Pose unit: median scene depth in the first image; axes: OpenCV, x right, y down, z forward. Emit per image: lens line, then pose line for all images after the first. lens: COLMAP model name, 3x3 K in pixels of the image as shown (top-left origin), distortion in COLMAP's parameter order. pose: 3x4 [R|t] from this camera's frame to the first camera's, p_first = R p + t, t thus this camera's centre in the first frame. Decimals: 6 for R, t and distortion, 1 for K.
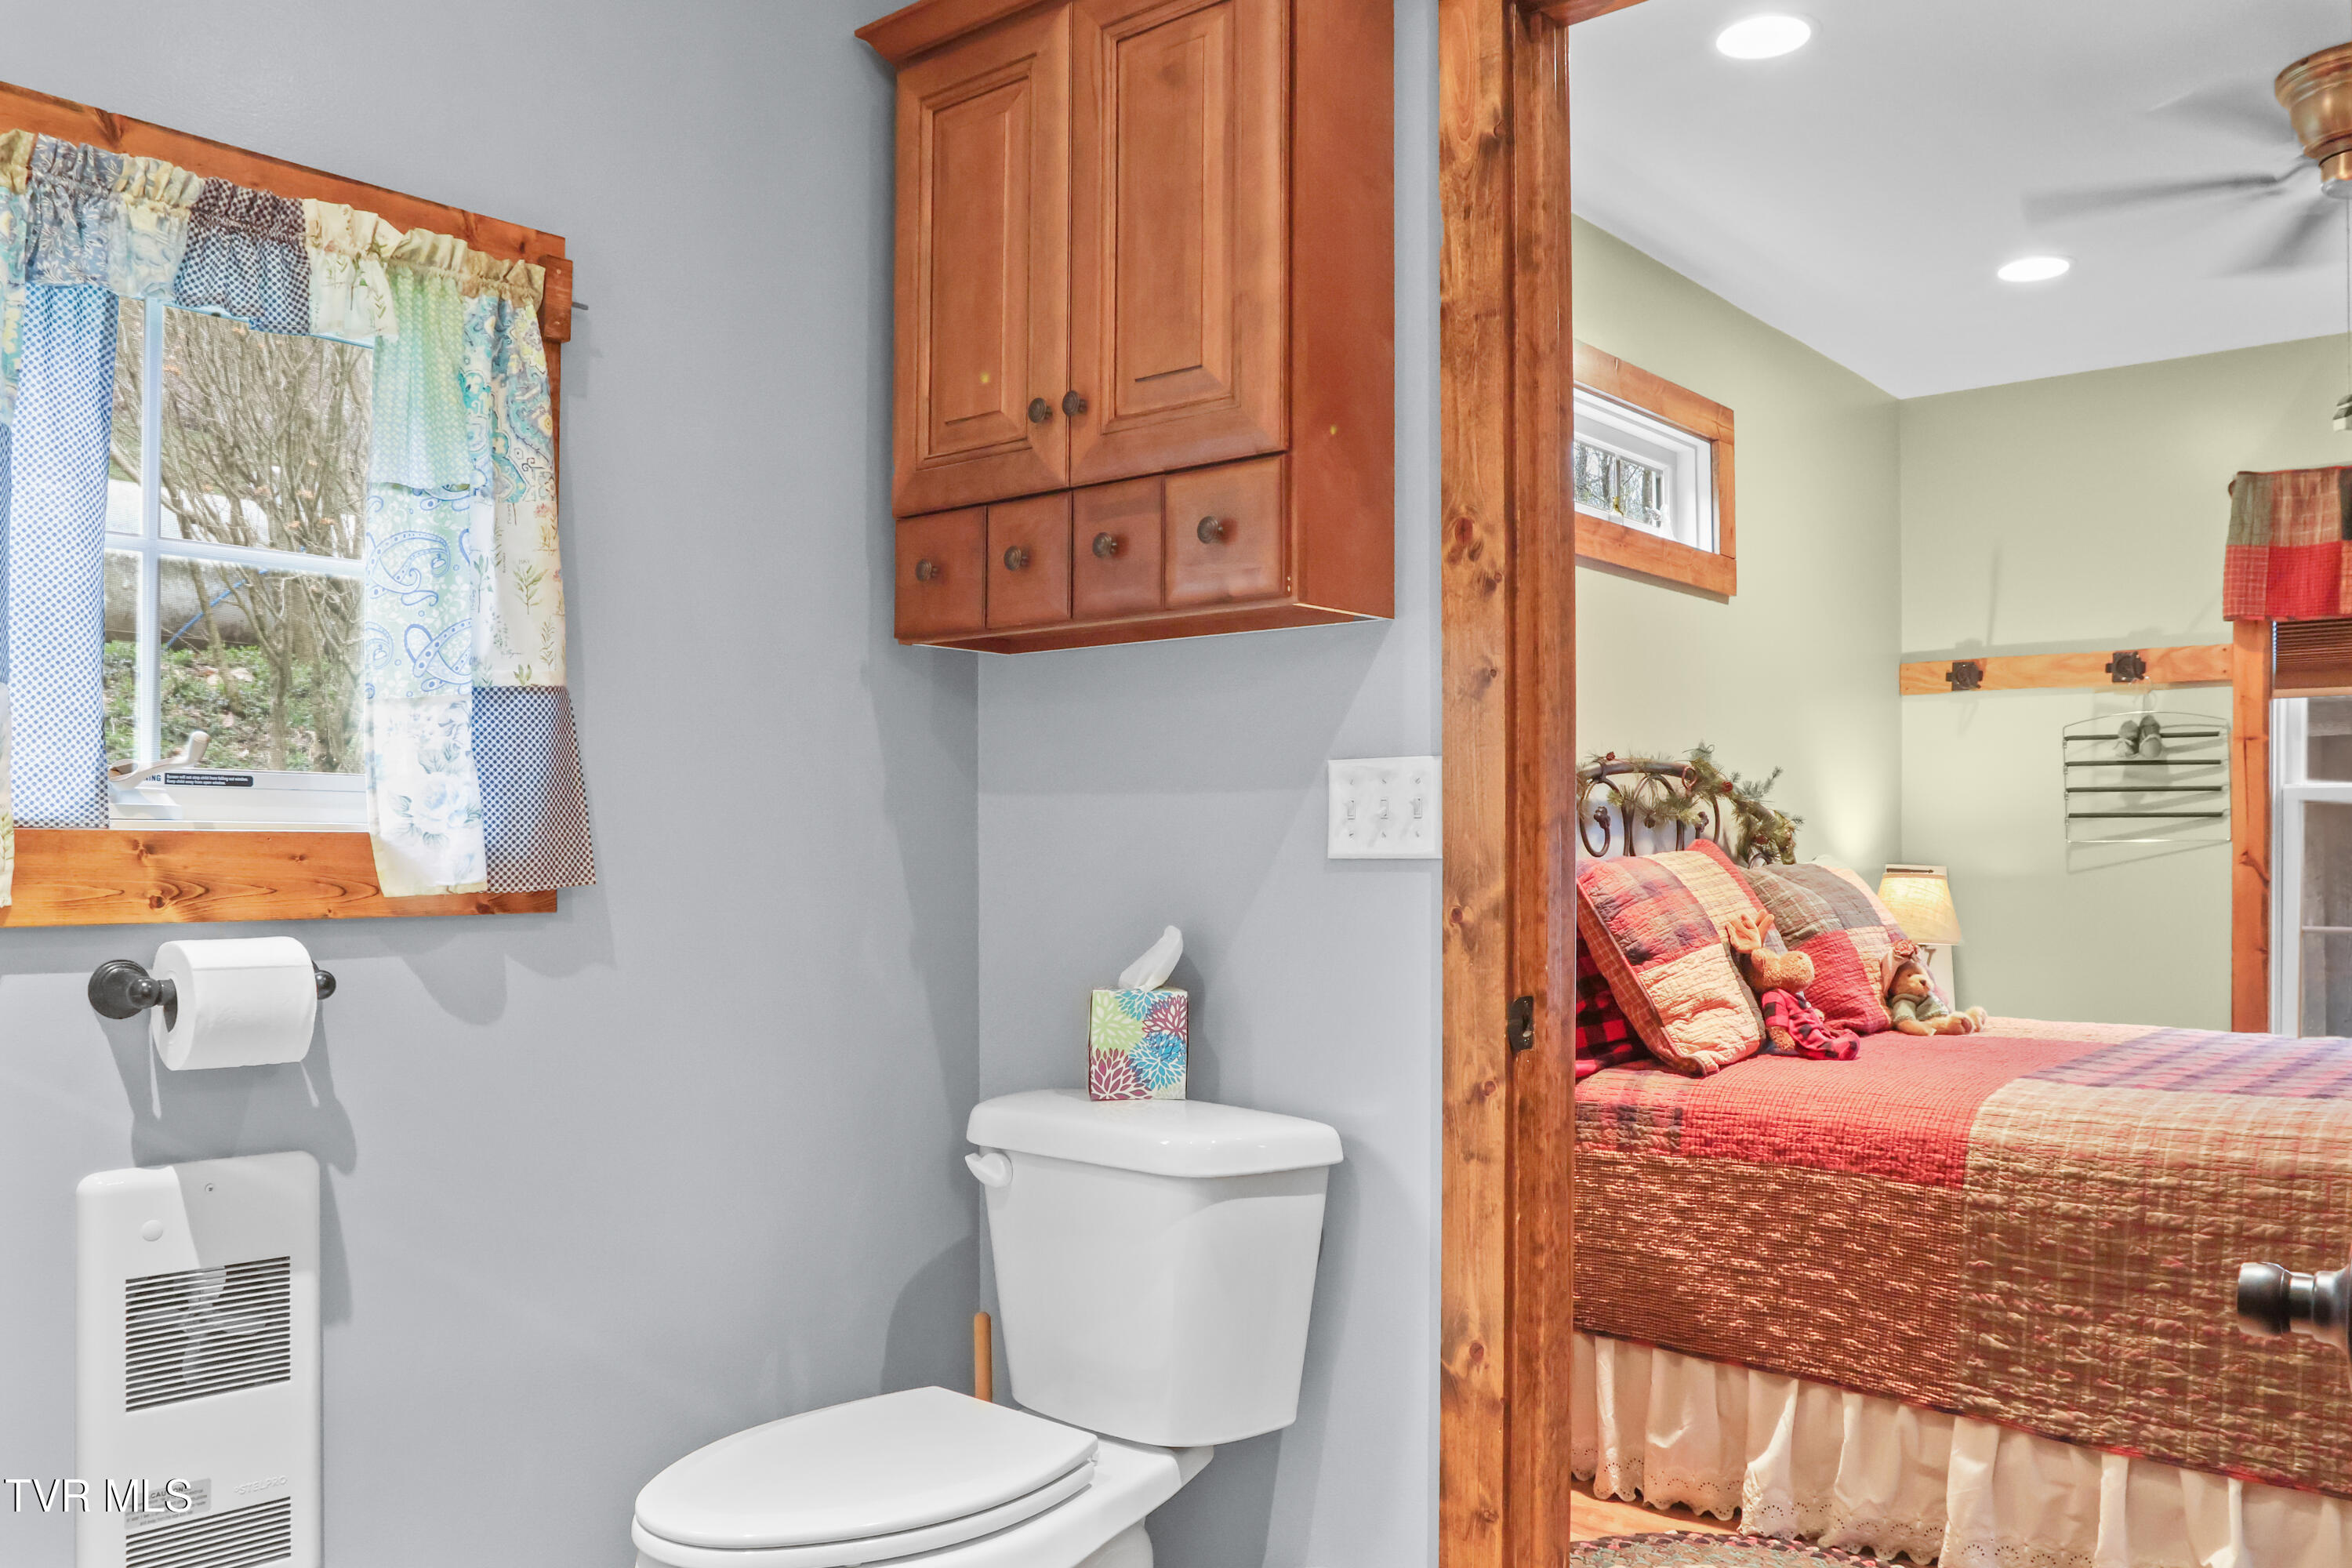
lens RADIAL K [[1807.4, 0, 1190.2], [0, 1807.4, 827.4], [0, 0, 1]] dist [-0.085723, 0.068289]
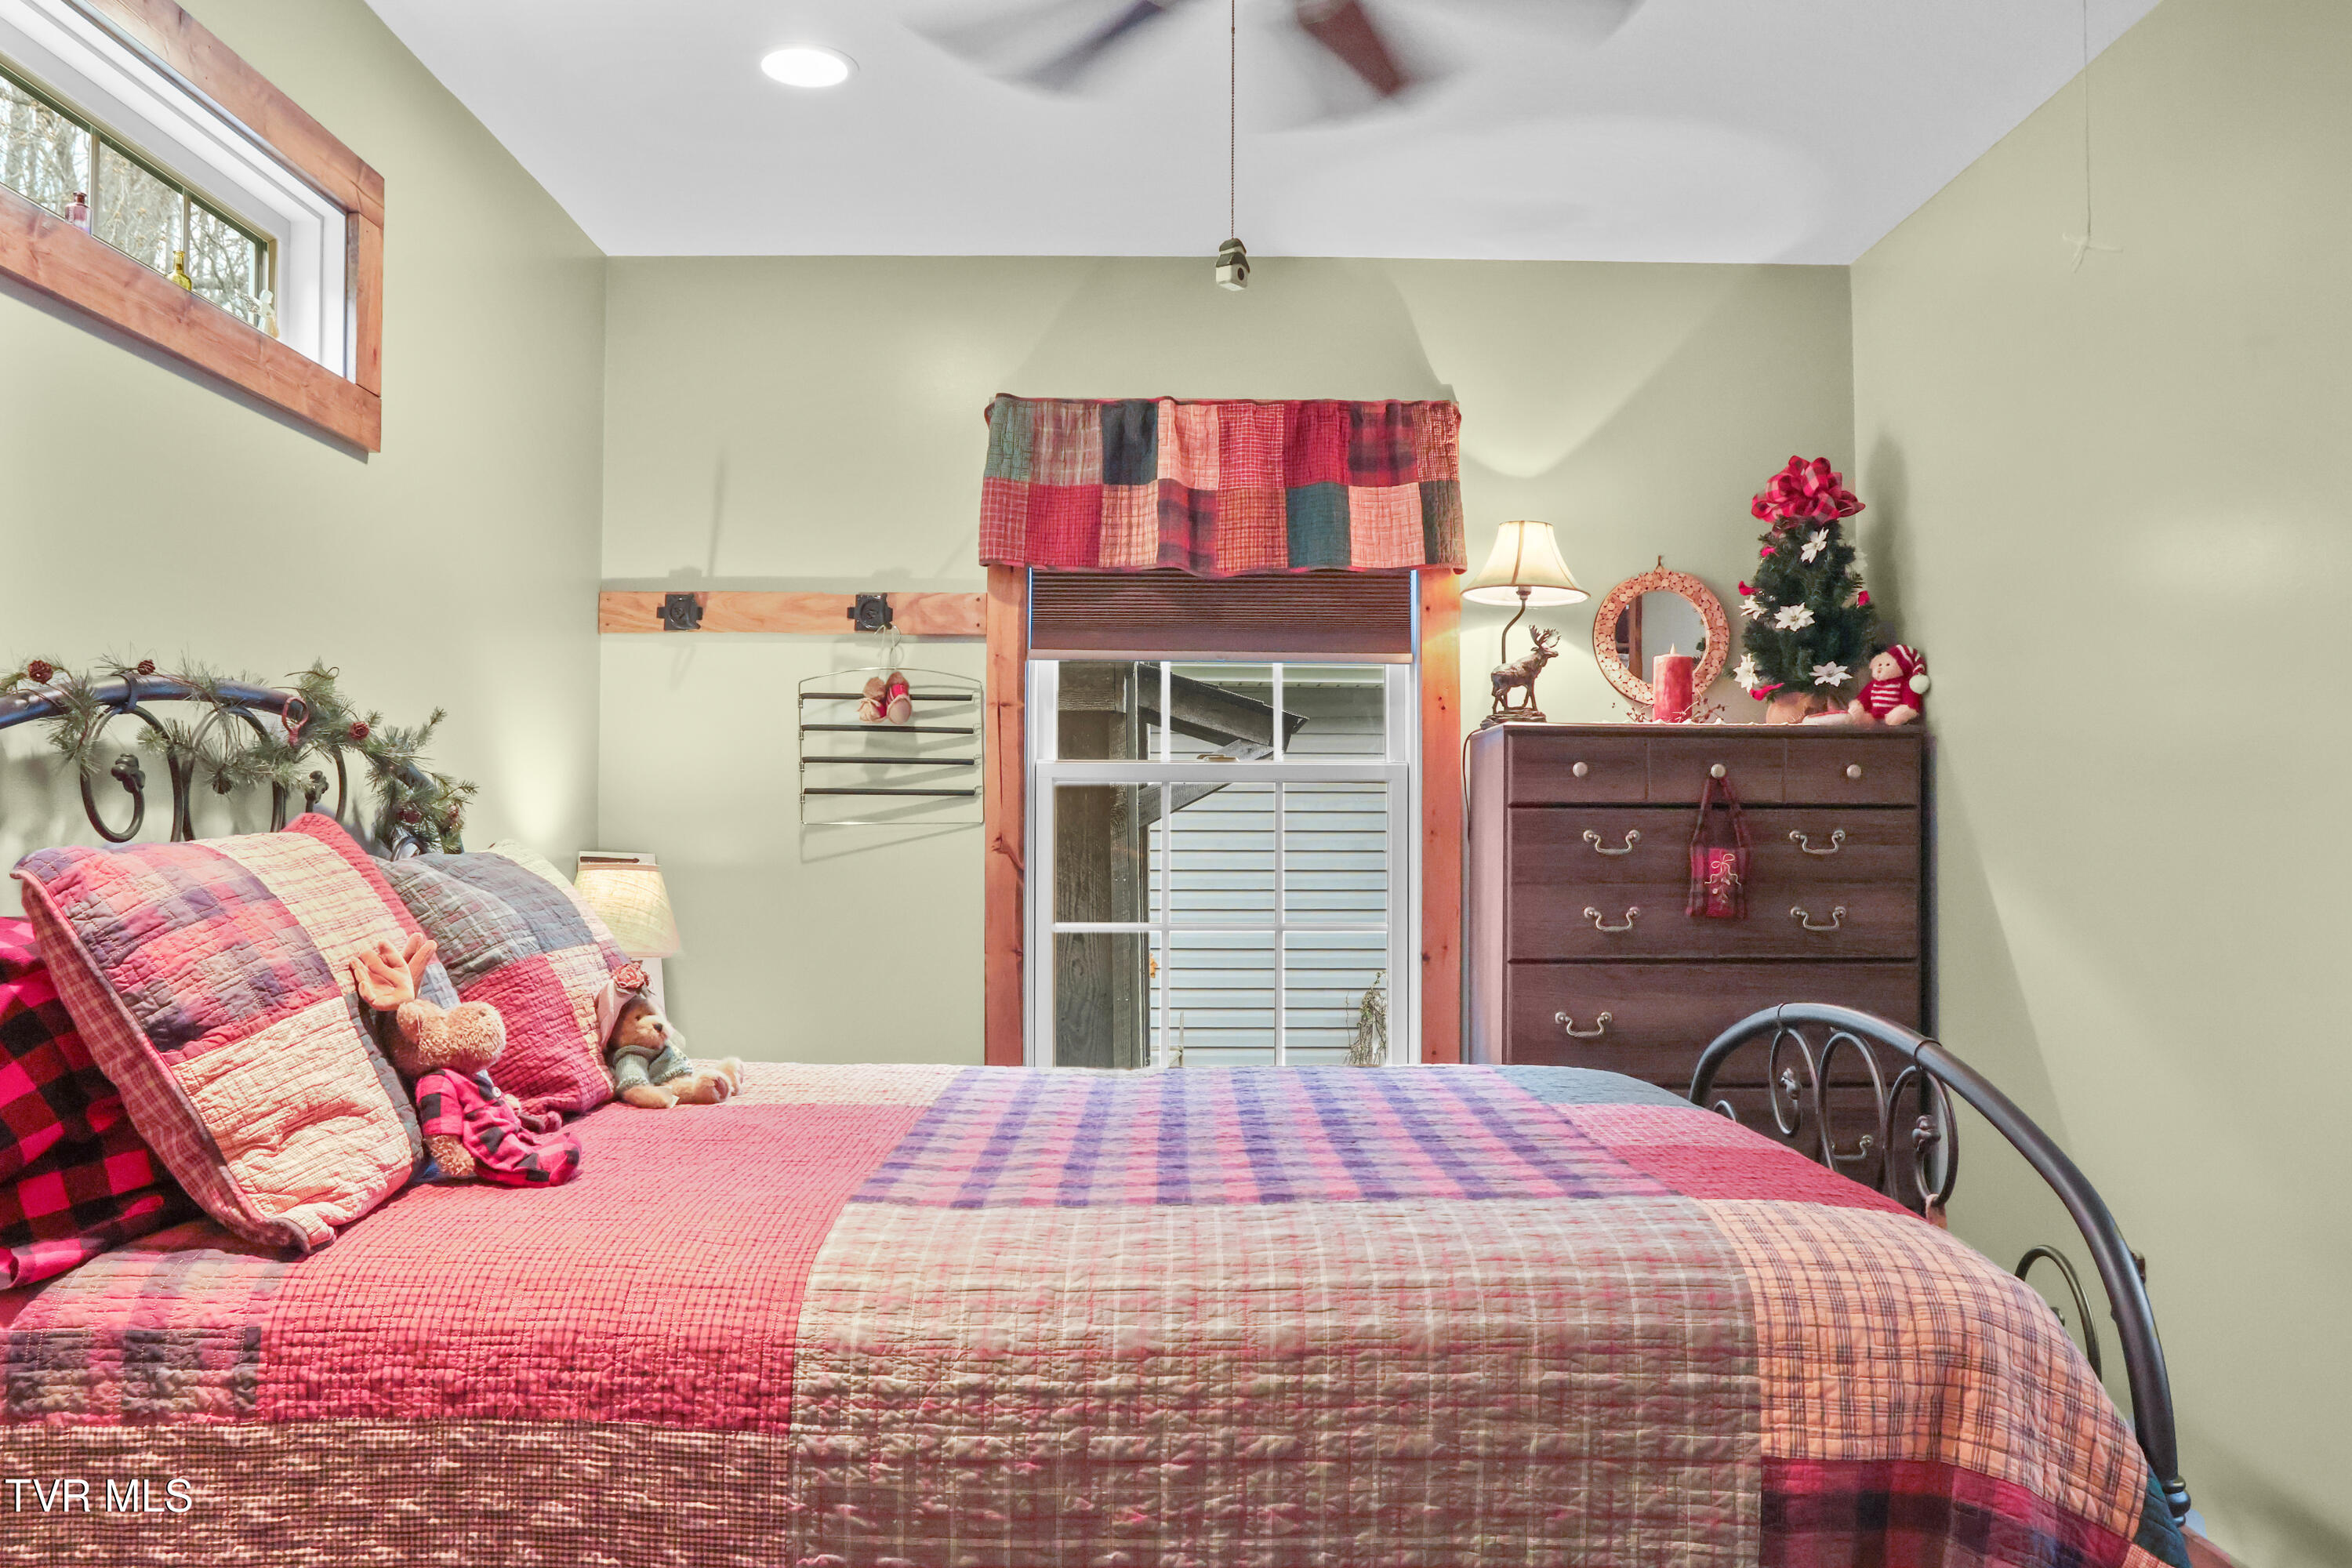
lens RADIAL K [[1807.4, 0, 1190.2], [0, 1807.4, 827.4], [0, 0, 1]] dist [-0.085723, 0.068289]
pose [[0.749771, 0.005853, 0.661672, 0.126520], [-0.012162, 0.999914, 0.004937, 0.005544], [-0.661586, -0.011749, 0.749777, 0.406971]]
